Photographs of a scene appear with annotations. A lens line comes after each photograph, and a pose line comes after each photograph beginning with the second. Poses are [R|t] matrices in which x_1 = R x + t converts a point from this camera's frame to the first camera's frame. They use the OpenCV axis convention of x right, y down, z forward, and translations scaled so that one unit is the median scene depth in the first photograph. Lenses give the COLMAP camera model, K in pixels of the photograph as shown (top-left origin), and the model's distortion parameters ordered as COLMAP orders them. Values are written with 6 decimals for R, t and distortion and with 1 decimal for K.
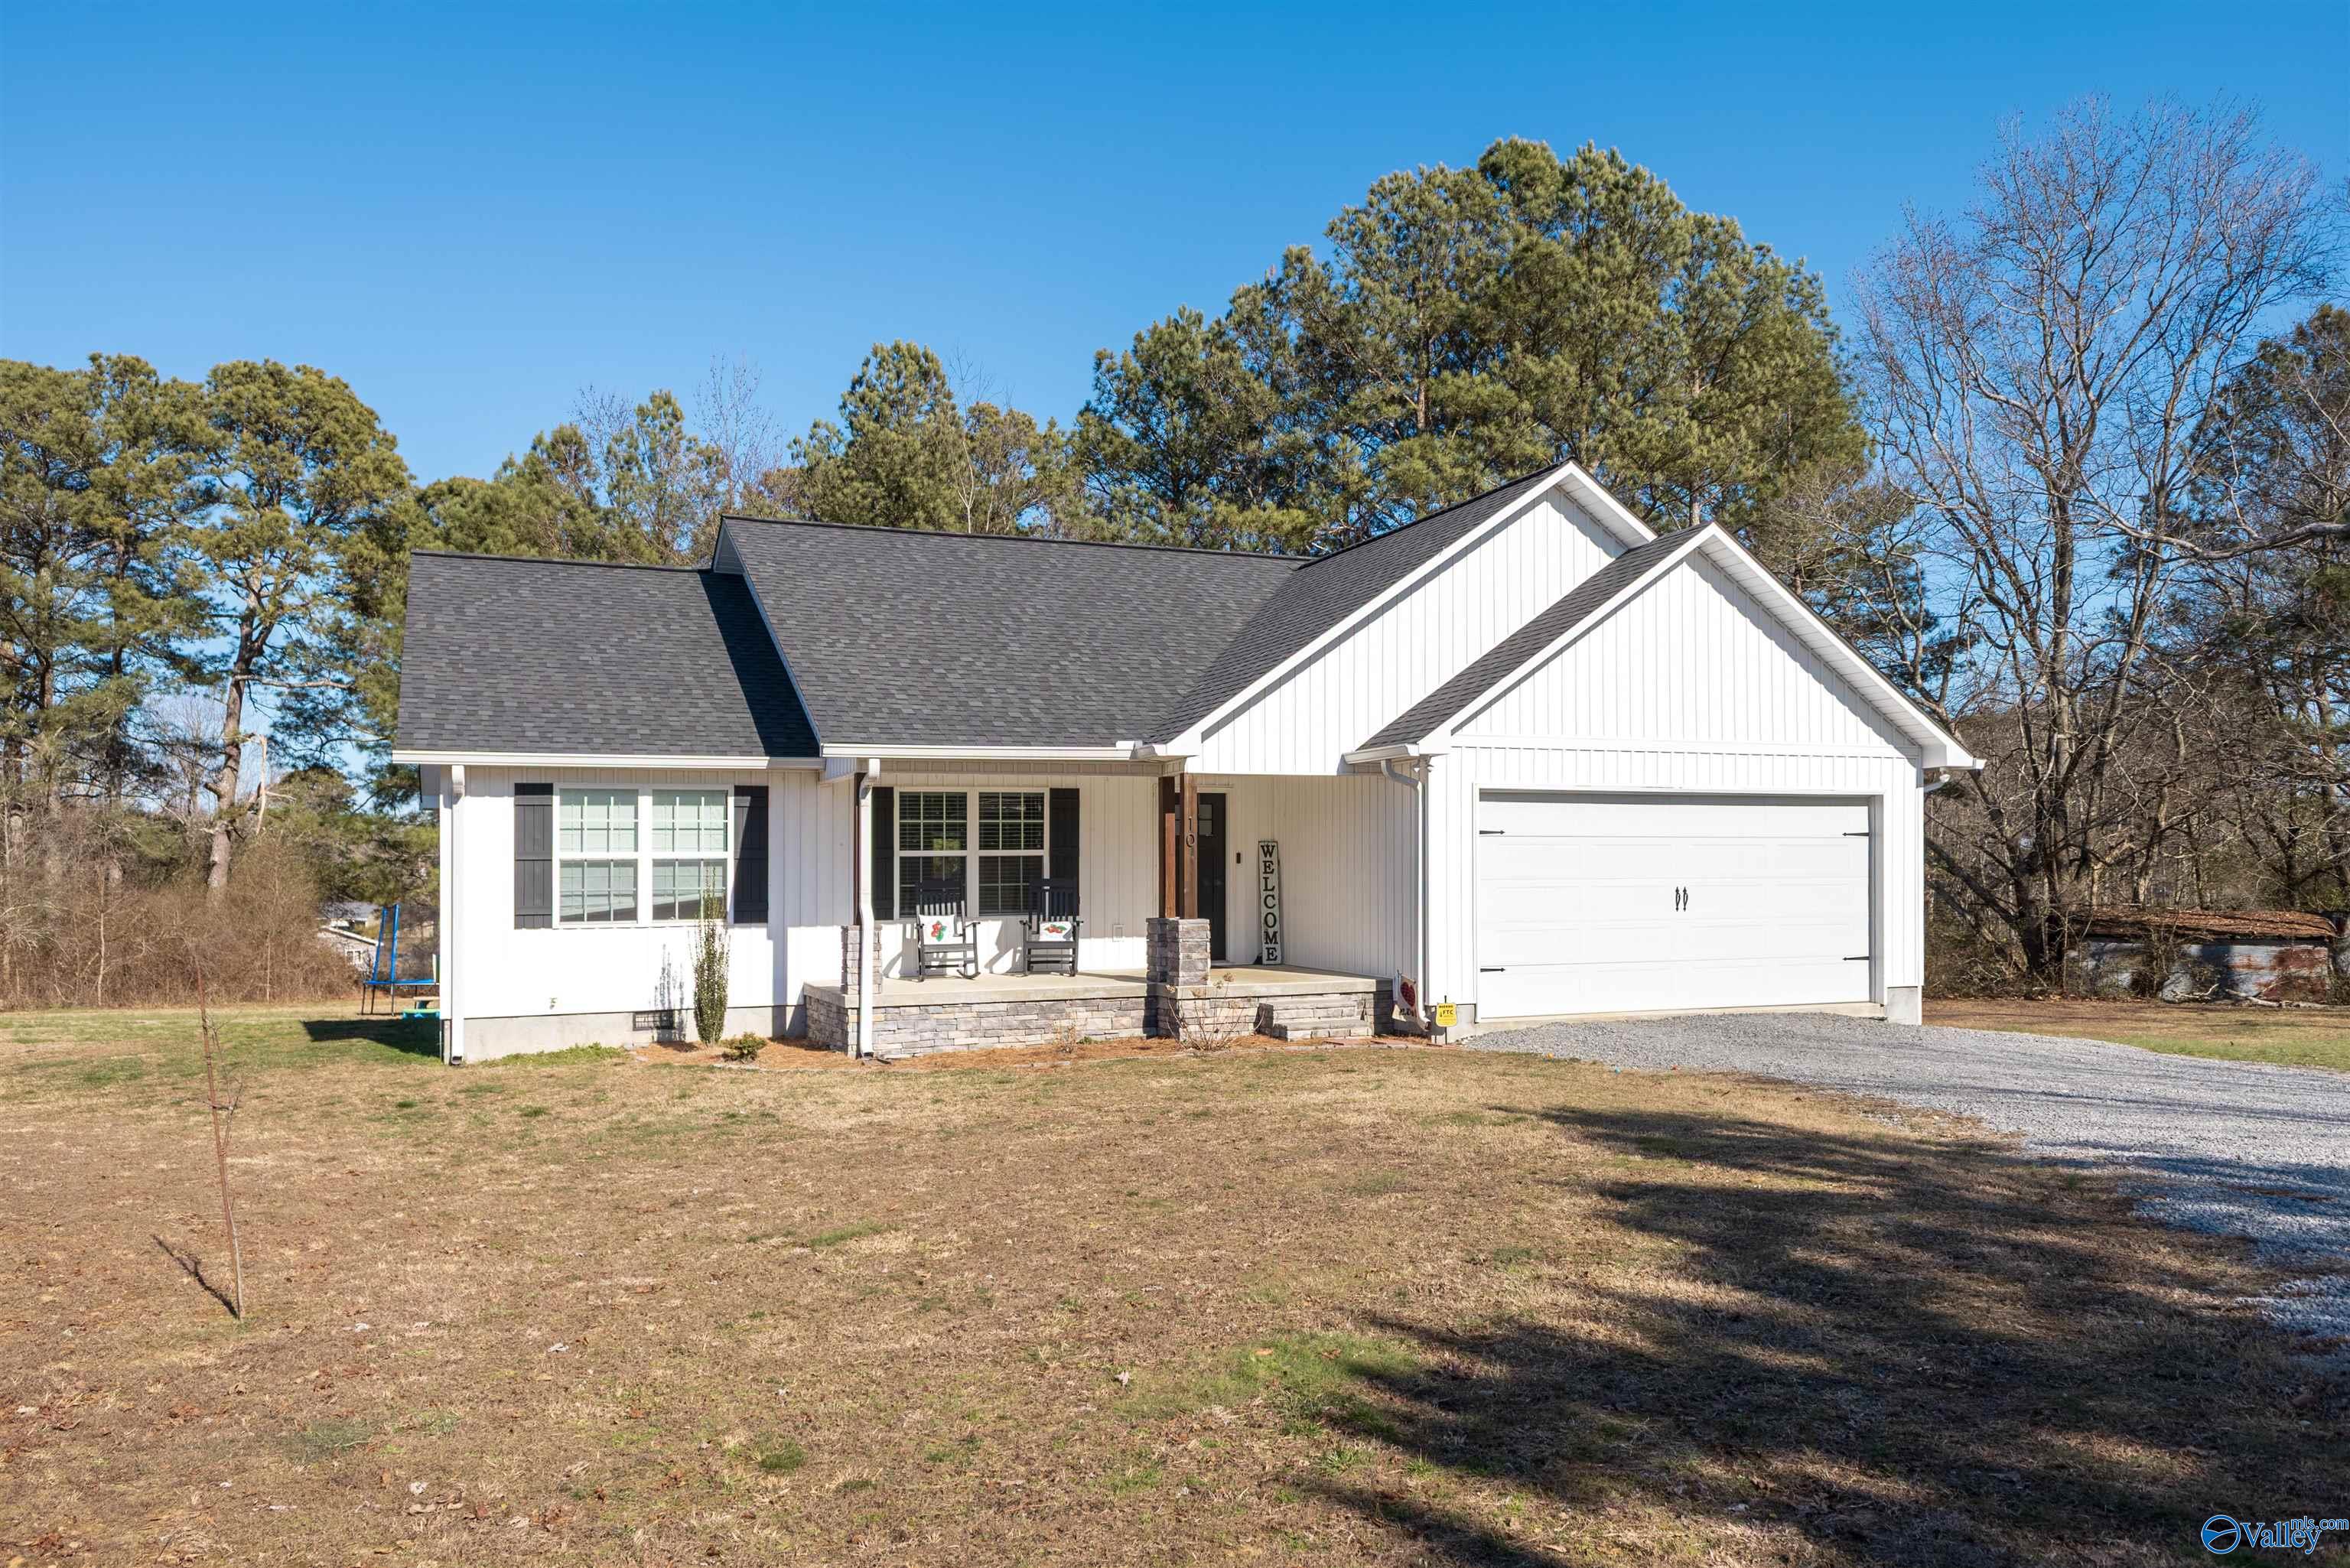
lens RADIAL K [[1667.3, 0, 1162.0], [0, 1667.3, 855.2], [0, 0, 1]] dist [0.007539, 0.000873]
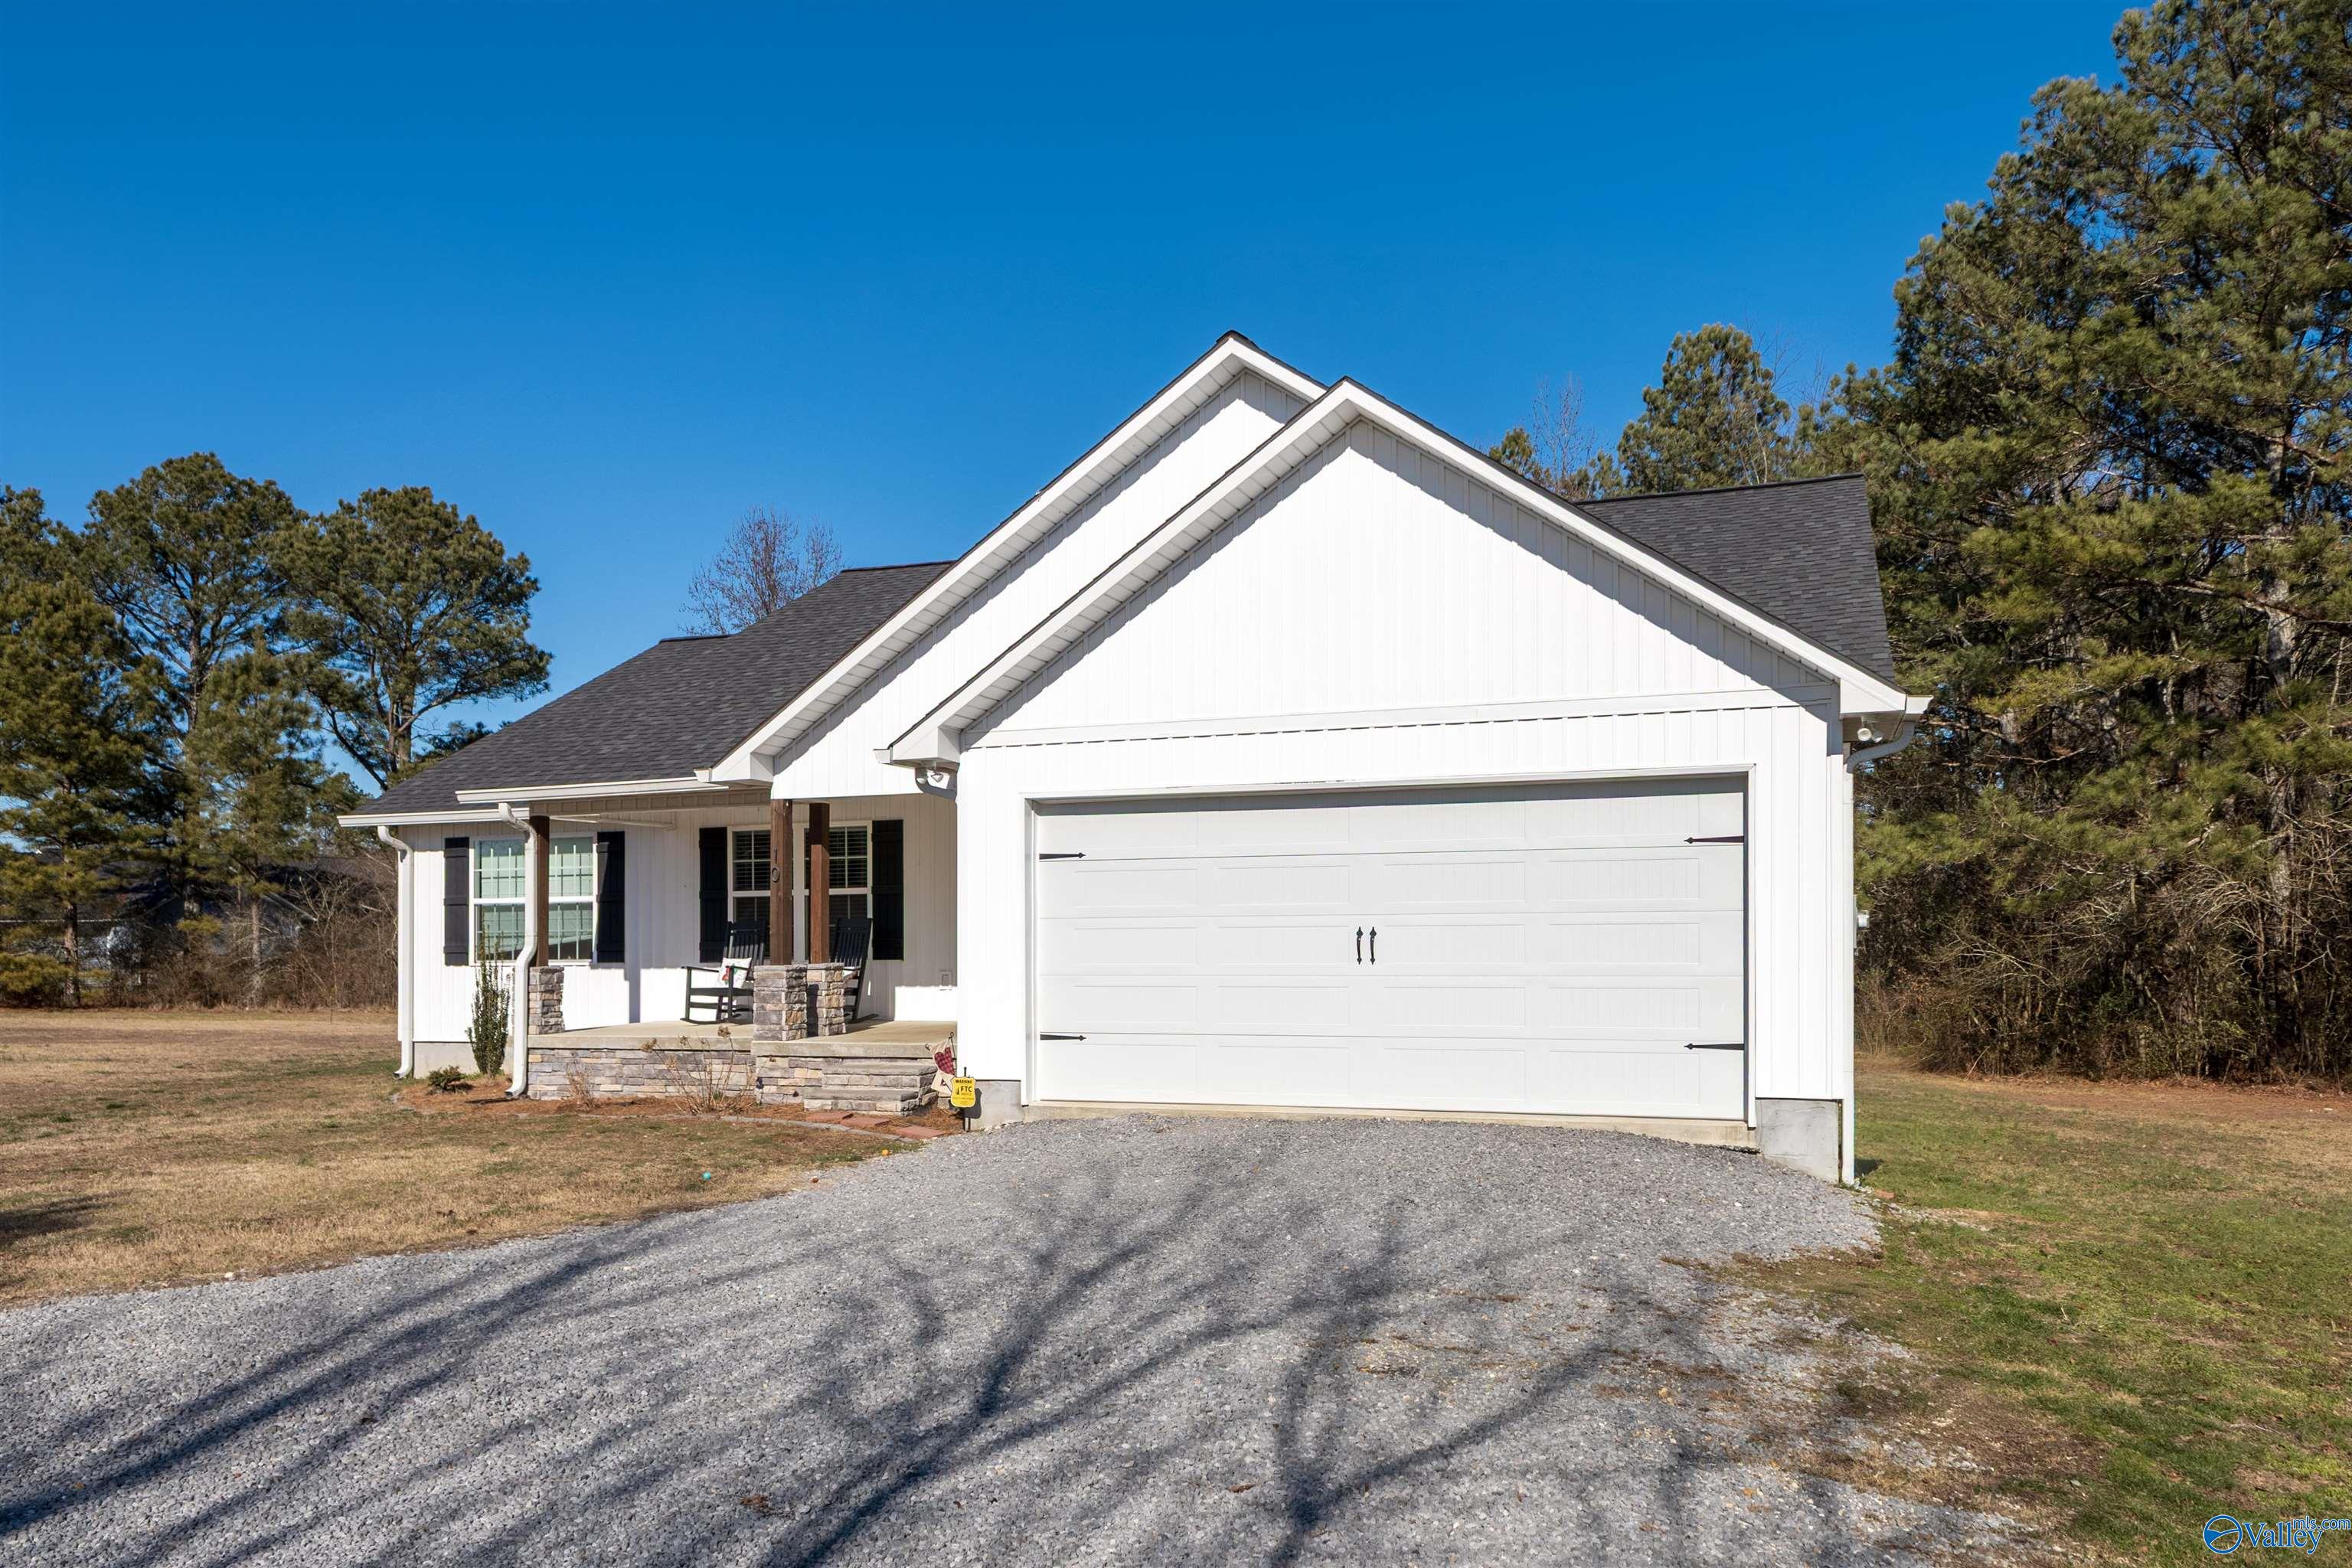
lens RADIAL K [[1662.2, 0, 1216.4], [0, 1662.2, 899.7], [0, 0, 1]] dist [-0.009656, -0.004530]
pose [[0.755852, -0.012963, -0.654614, 0.696582], [0.014501, 0.999890, -0.003056, 0.008915], [0.654582, -0.007182, 0.755957, 0.444522]]
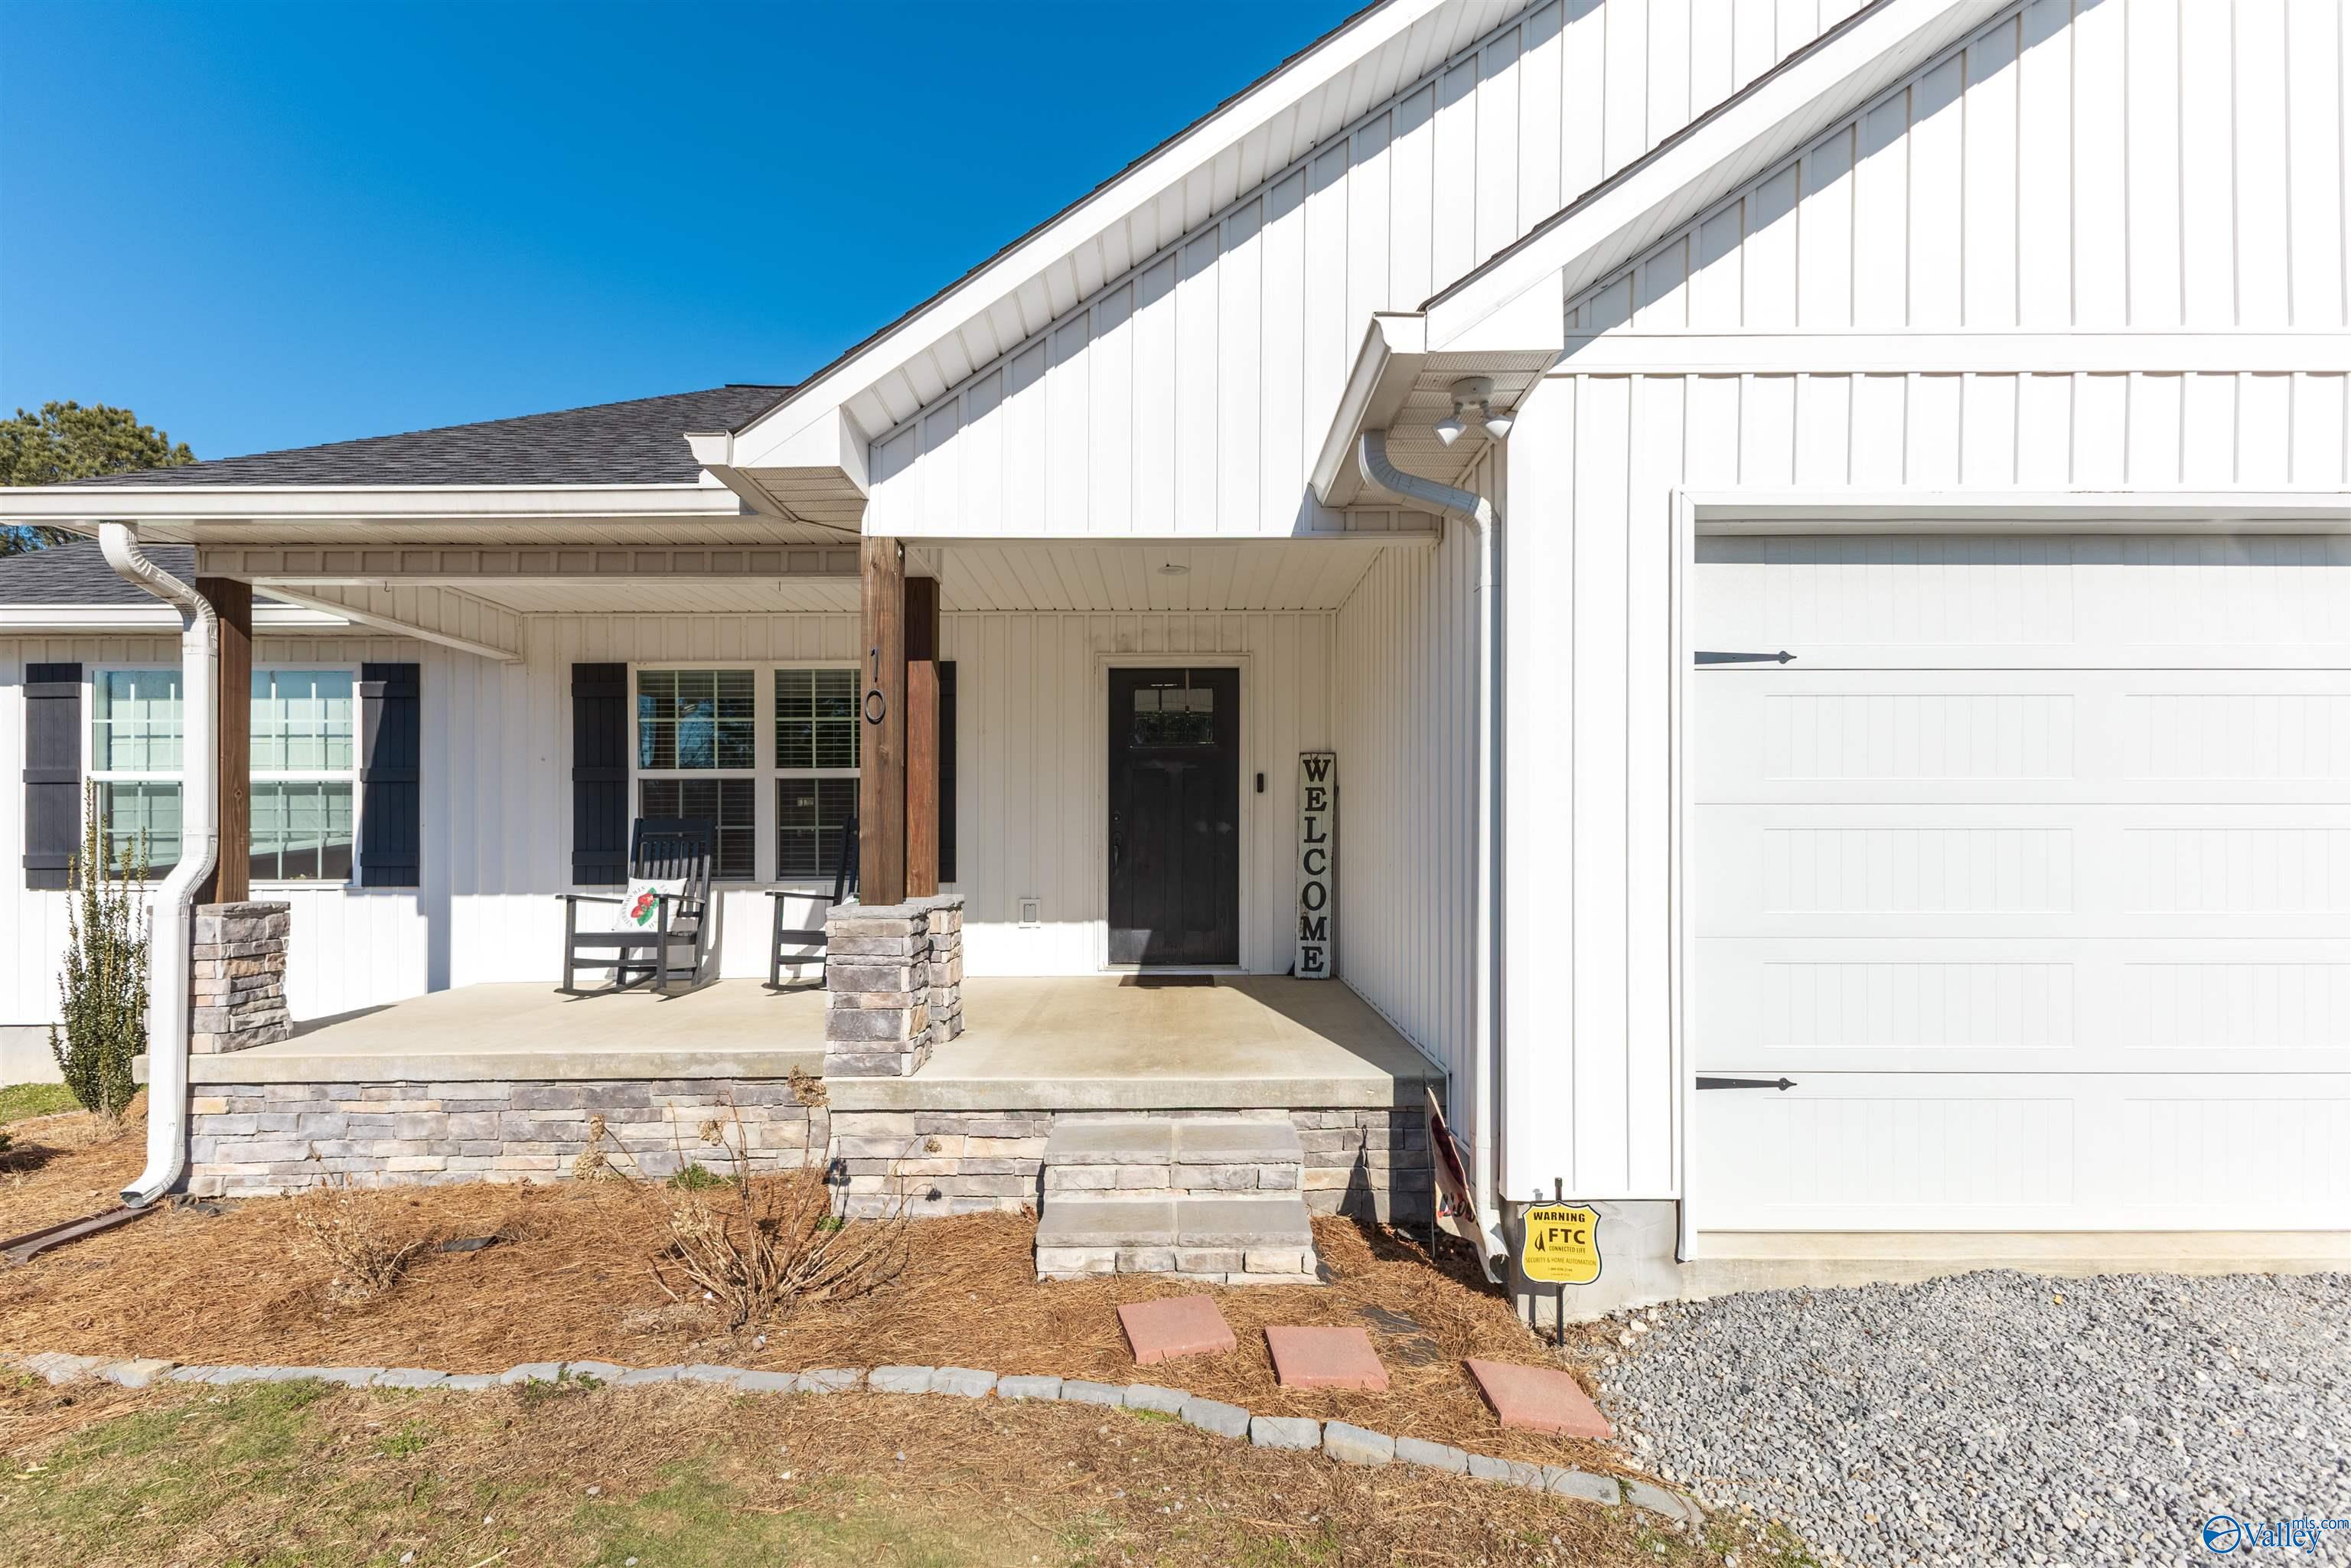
lens RADIAL K [[1017.9, 0, 1179.8], [0, 1017.9, 845.9], [0, 0, 1]] dist [0.009667, -0.000332]
pose [[0.930654, 0.006946, -0.365833, 0.157263], [-0.000356, 0.999837, 0.018077, 0.017962], [0.365899, -0.016693, 0.930505, 0.727114]]
